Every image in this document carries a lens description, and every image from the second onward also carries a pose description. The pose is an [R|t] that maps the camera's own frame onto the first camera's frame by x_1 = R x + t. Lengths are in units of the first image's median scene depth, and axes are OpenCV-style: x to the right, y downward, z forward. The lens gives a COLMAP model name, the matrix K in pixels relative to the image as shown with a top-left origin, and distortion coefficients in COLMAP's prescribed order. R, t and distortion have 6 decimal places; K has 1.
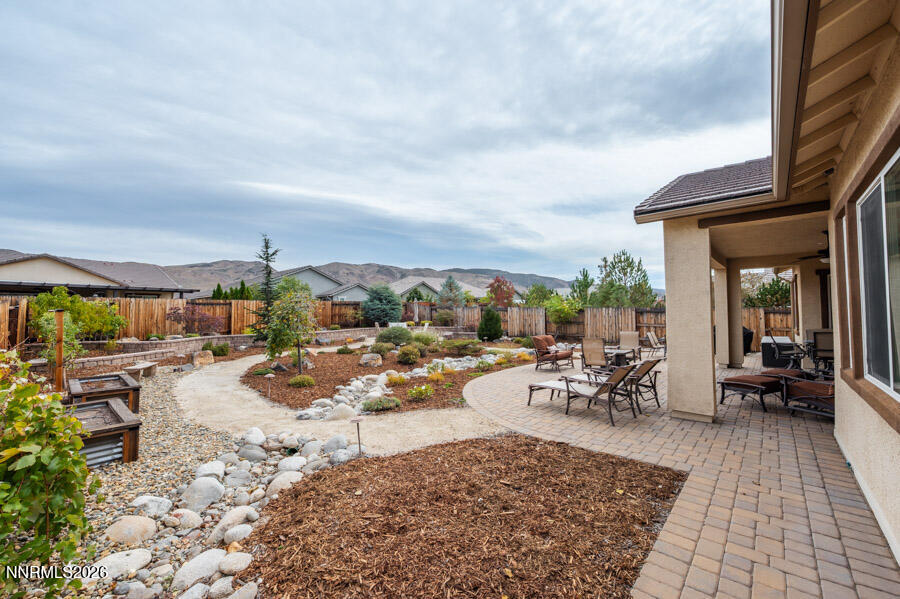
lens RADIAL K [[363.6, 0, 450.0], [0, 363.6, 299.5], [0, 0, 1]] dist [0.000889, 0.000568]
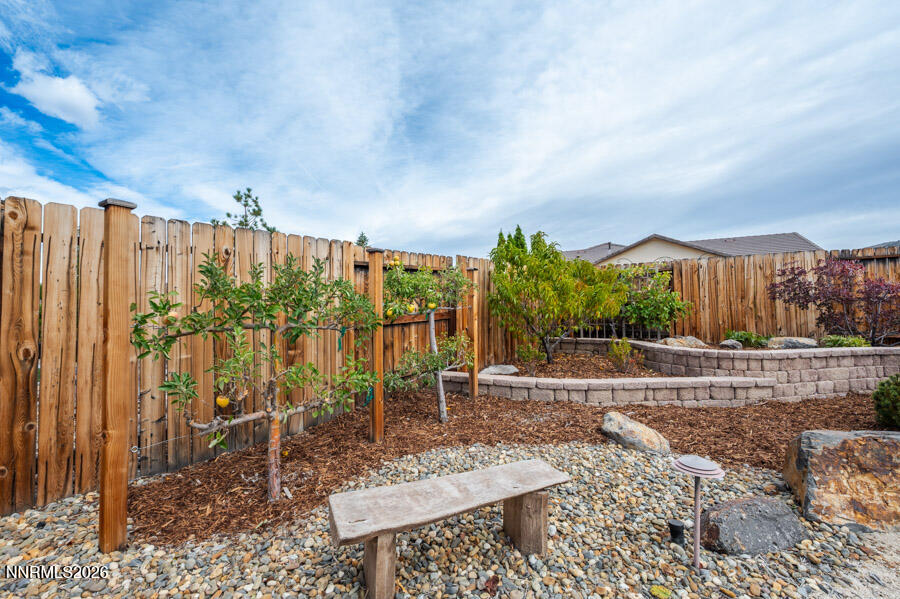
lens RADIAL K [[384.7, 0, 453.7], [0, 384.7, 306.7], [0, 0, 1]] dist [-0.000513, -0.000153]
pose [[0.126288, -0.018555, -0.991820, -0.382994], [0.042257, 0.999018, -0.013309, 0.053614], [0.991093, -0.040230, 0.126948, 0.575121]]
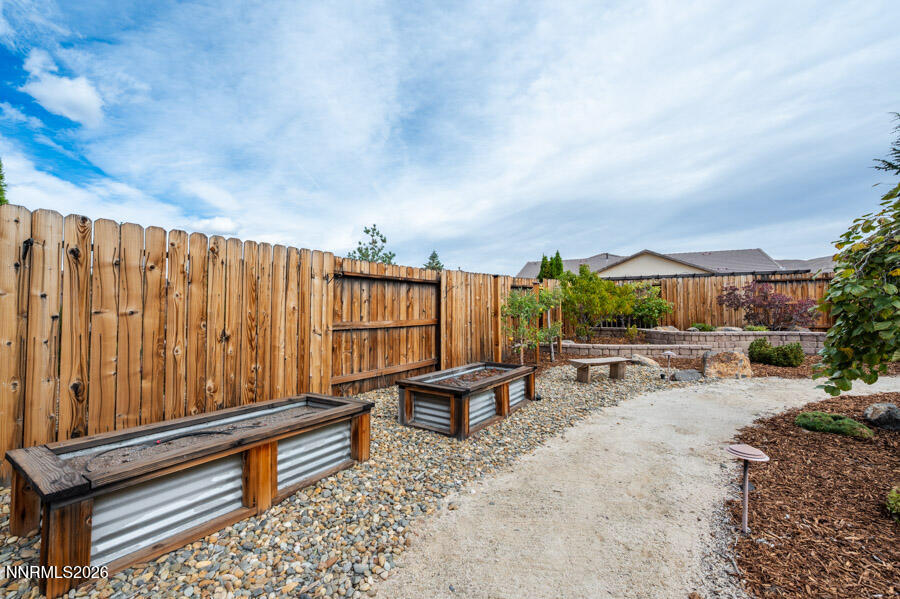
lens RADIAL K [[378.7, 0, 450.0], [0, 378.7, 299.5], [0, 0, 1]] dist [0.001561, 0.000159]
pose [[0.140165, -0.031750, -0.989619, -0.123357], [0.031054, 0.999135, -0.027657, 0.048974], [0.989641, -0.026855, 0.141030, 0.376877]]
